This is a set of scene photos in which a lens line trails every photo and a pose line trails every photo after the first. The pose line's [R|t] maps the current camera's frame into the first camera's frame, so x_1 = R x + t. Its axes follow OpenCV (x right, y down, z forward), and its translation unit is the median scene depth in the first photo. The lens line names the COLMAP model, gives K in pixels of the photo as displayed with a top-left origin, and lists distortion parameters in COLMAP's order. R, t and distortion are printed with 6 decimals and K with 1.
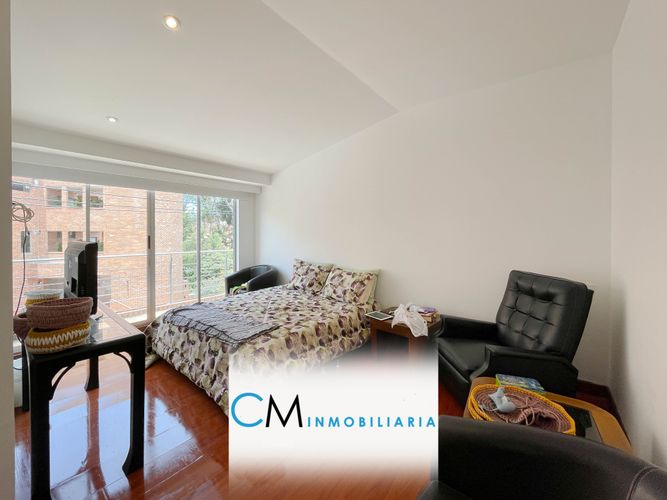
lens RADIAL K [[268.8, 0, 326.6], [0, 268.8, 248.9], [0, 0, 1]] dist [-0.000065, 0.000076]
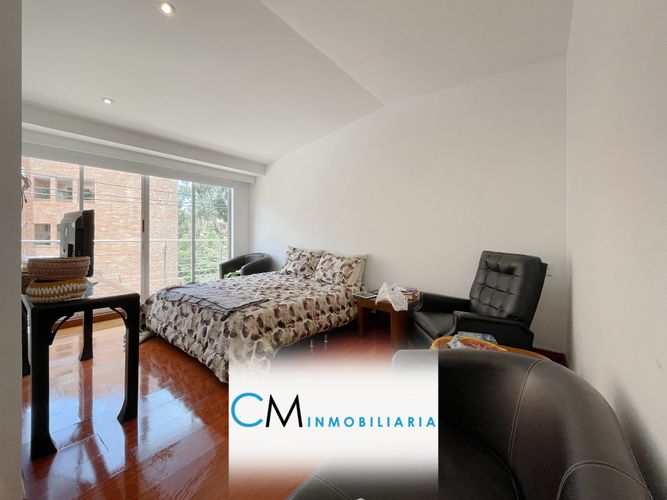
lens RADIAL K [[268.8, 0, 339.9], [0, 268.8, 251.5], [0, 0, 1]] dist [-0.000065, 0.000076]
pose [[0.998728, 0.005276, 0.050146, 0.047218], [-0.005178, 0.999984, -0.002085, 0.089667], [-0.050156, 0.001823, 0.998740, -0.076813]]
